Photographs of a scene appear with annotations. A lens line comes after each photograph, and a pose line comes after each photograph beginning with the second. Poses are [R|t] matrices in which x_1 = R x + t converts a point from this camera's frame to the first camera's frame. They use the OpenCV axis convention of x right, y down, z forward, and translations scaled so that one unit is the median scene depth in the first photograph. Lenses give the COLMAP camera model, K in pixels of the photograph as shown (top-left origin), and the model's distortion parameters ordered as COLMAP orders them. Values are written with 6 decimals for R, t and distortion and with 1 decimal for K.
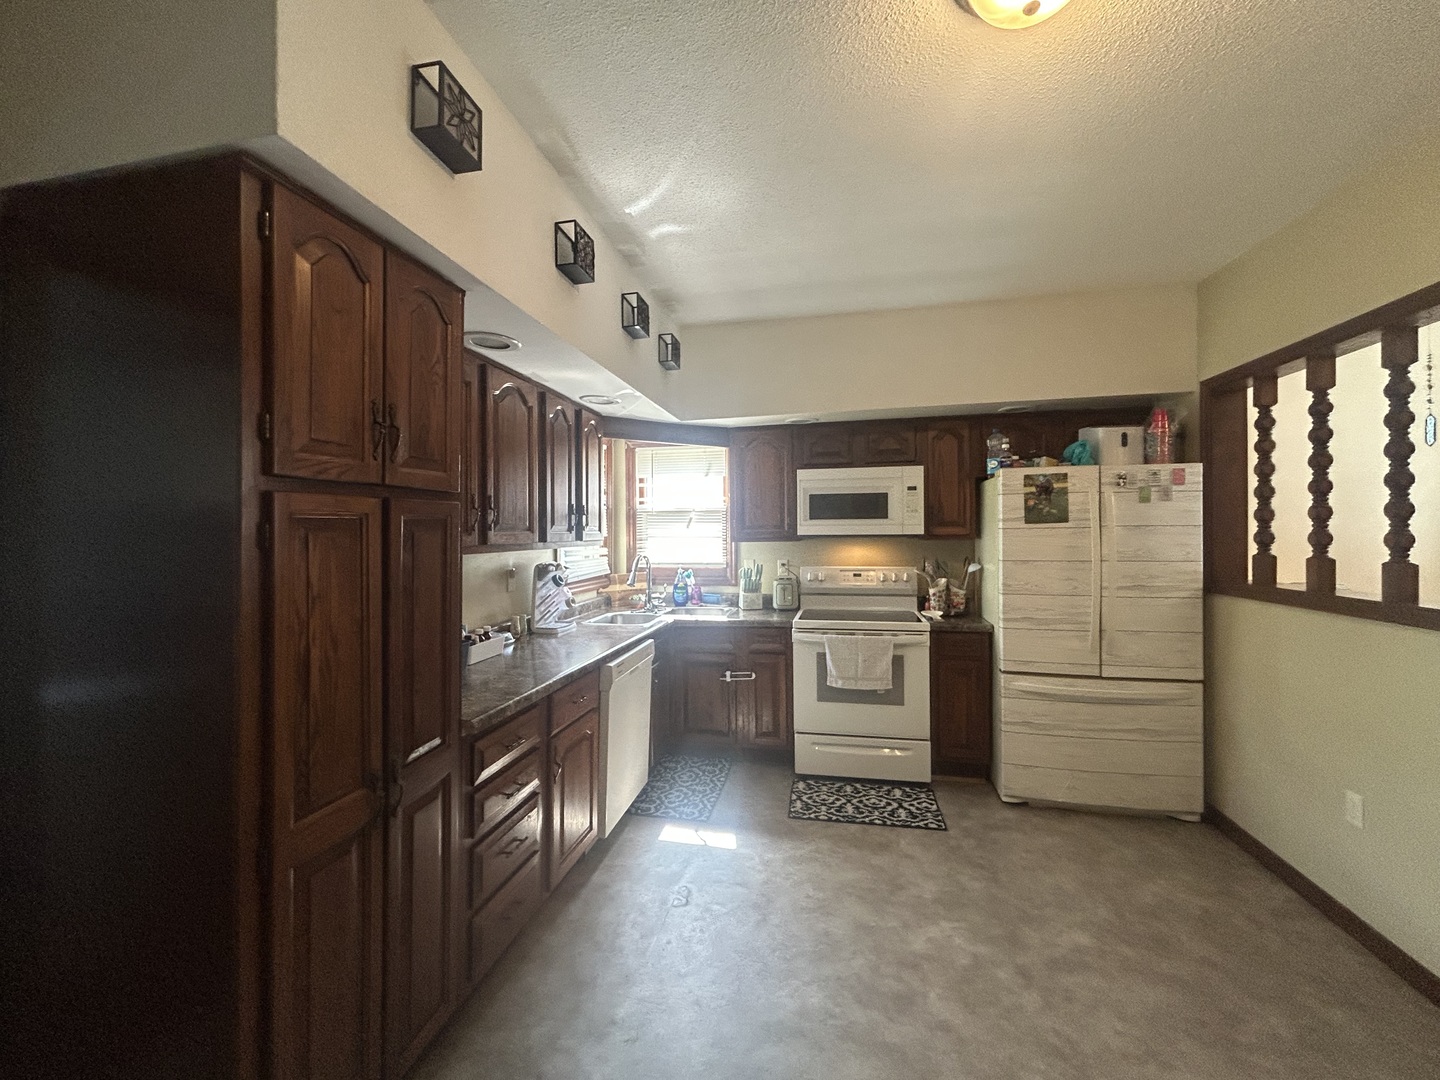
lens RADIAL K [[584.1, 0, 719.3], [0, 584.1, 534.6], [0, 0, 1]] dist [0.001033, -0.000485]
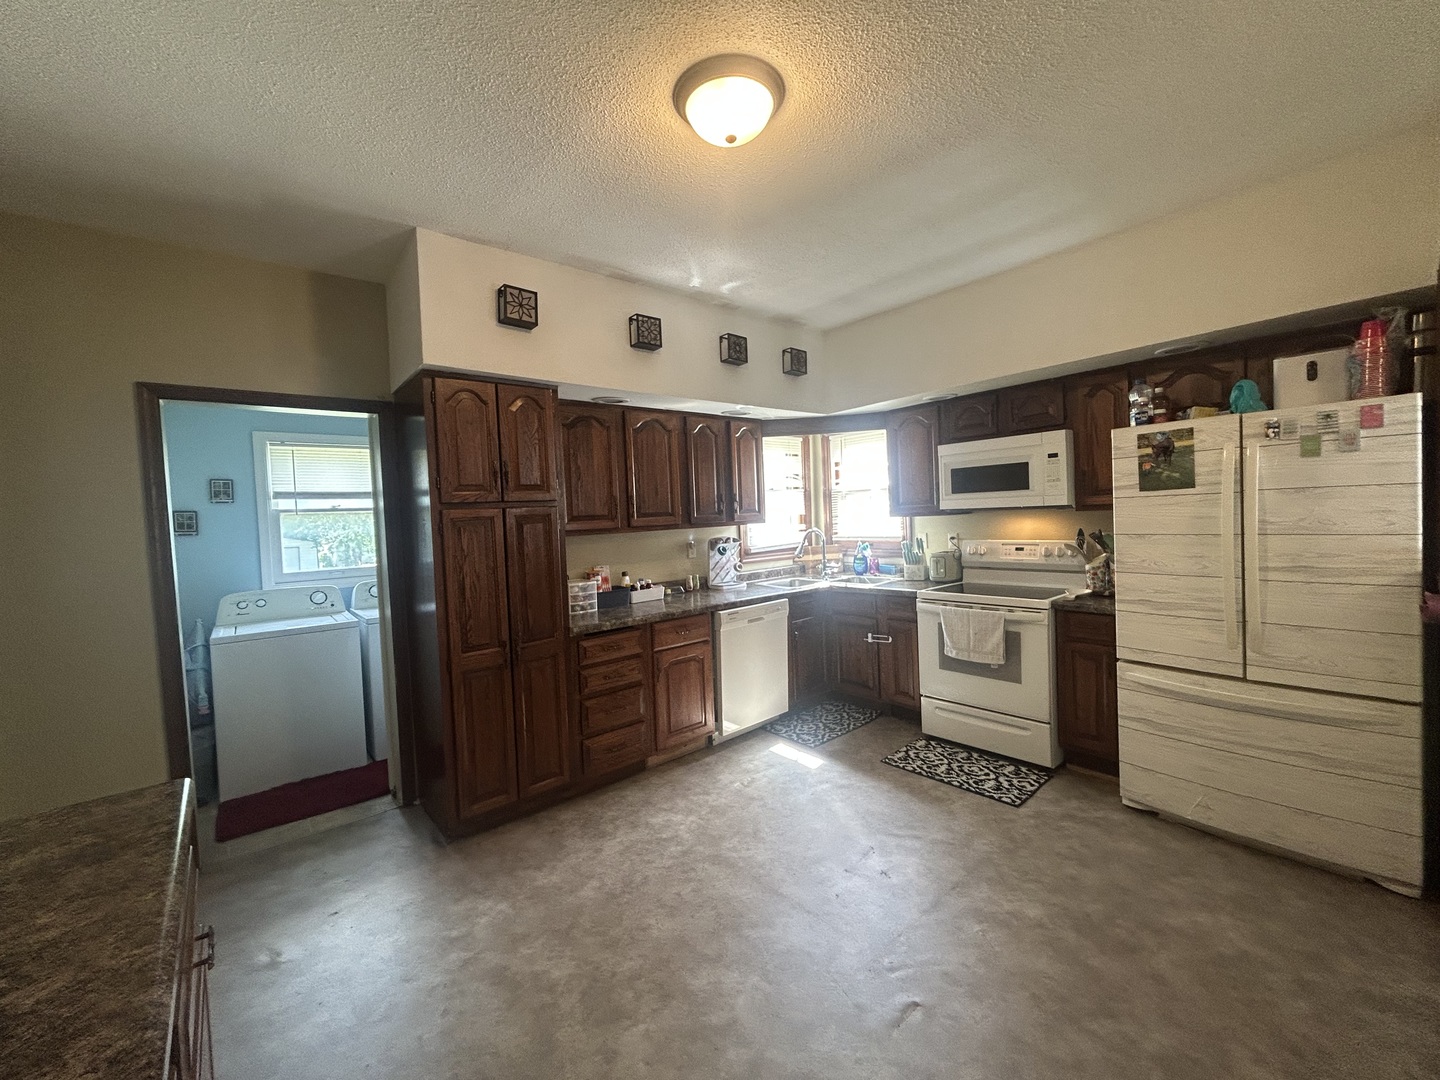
lens RADIAL K [[584.1, 0, 724.4], [0, 584.1, 534.3], [0, 0, 1]] dist [0.001033, -0.000485]
pose [[0.789626, -0.004738, -0.613570, 0.547555], [0.035119, 0.998680, 0.037485, -0.008974], [0.612583, -0.051147, 0.788750, -0.055254]]
